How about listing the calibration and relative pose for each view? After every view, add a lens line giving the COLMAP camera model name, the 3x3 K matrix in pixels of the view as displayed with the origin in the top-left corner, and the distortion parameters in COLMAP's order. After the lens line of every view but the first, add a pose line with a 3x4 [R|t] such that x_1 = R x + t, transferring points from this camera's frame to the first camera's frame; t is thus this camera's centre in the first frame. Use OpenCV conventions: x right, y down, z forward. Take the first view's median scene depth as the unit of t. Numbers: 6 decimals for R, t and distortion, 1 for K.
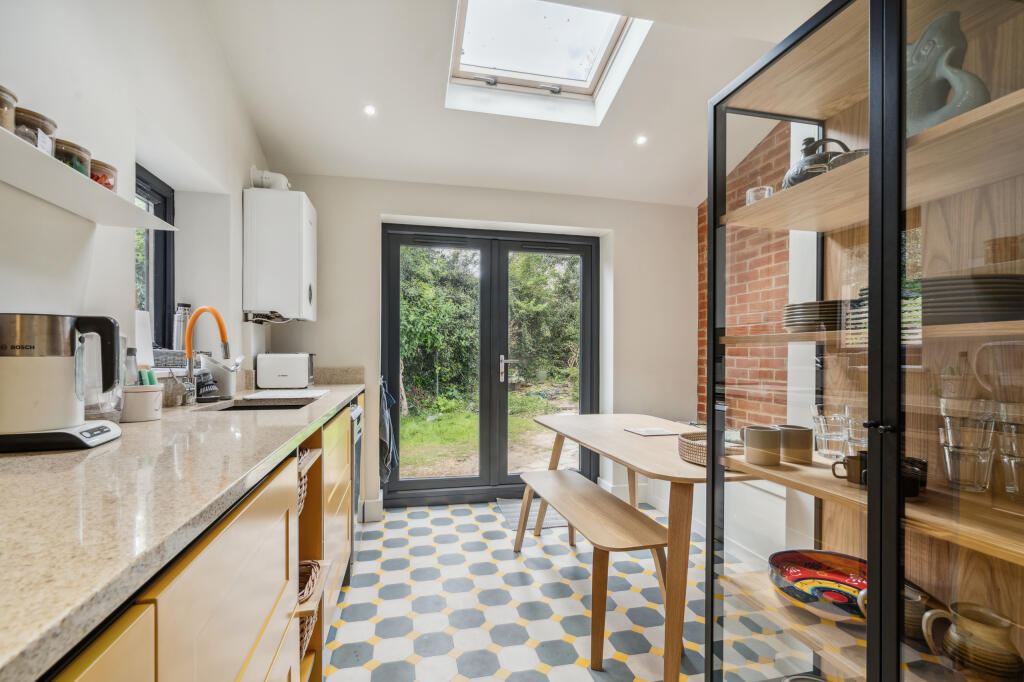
lens RADIAL K [[479.8, 0, 505.9], [0, 479.8, 361.7], [0, 0, 1]] dist [-0.000524, 0.000129]
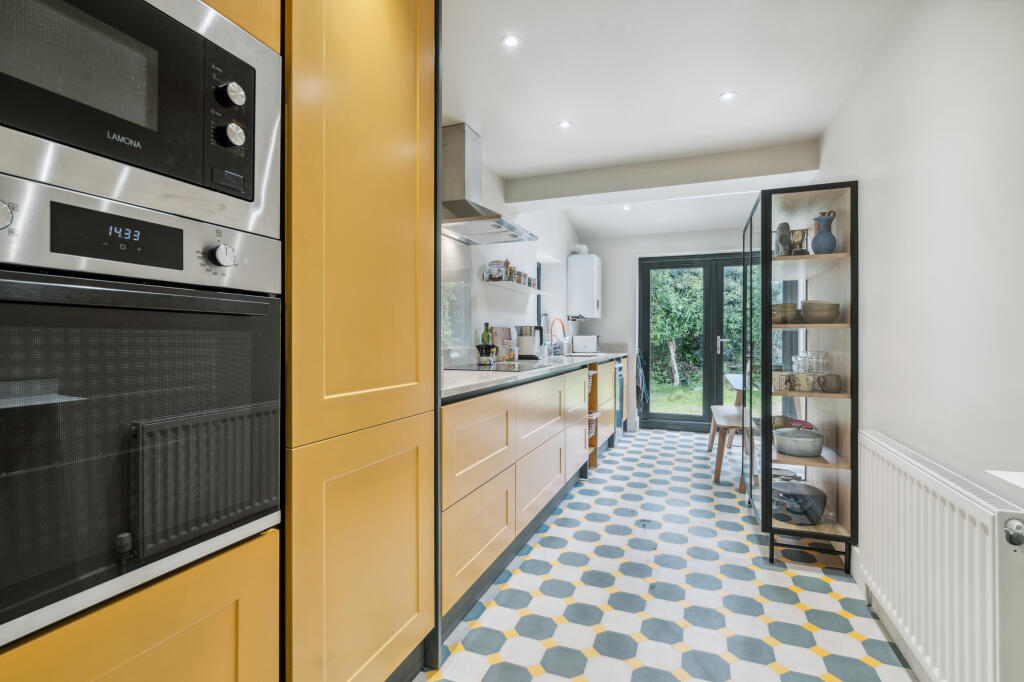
lens RADIAL K [[480.3, 0, 512.5], [0, 480.3, 324.8], [0, 0, 1]] dist [-0.002268, 0.000020]
pose [[0.832205, -0.015694, -0.554246, 0.293321], [-0.006047, 0.999283, -0.037375, 0.010881], [0.554435, 0.034456, 0.831513, -0.618925]]
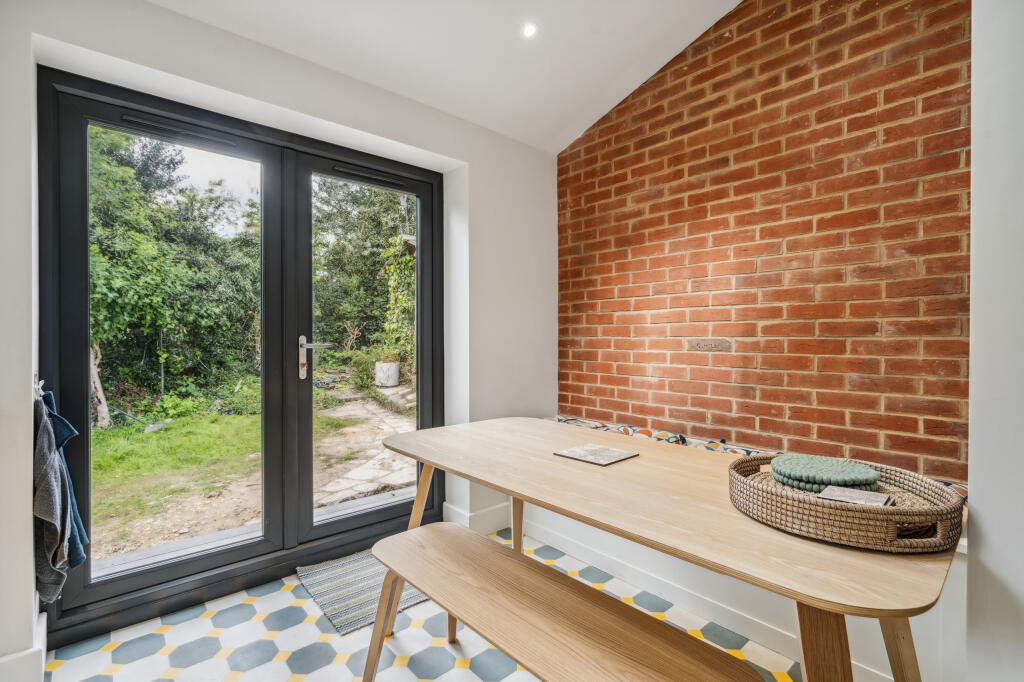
lens RADIAL K [[475.4, 0, 512.0], [0, 475.4, 341.0], [0, 0, 1]] dist [-0.003482, 0.000179]
pose [[0.876184, -0.010129, 0.481870, -0.067941], [0.012166, 0.999925, -0.001104, -0.003408], [-0.481822, 0.006830, 0.876242, 0.332982]]
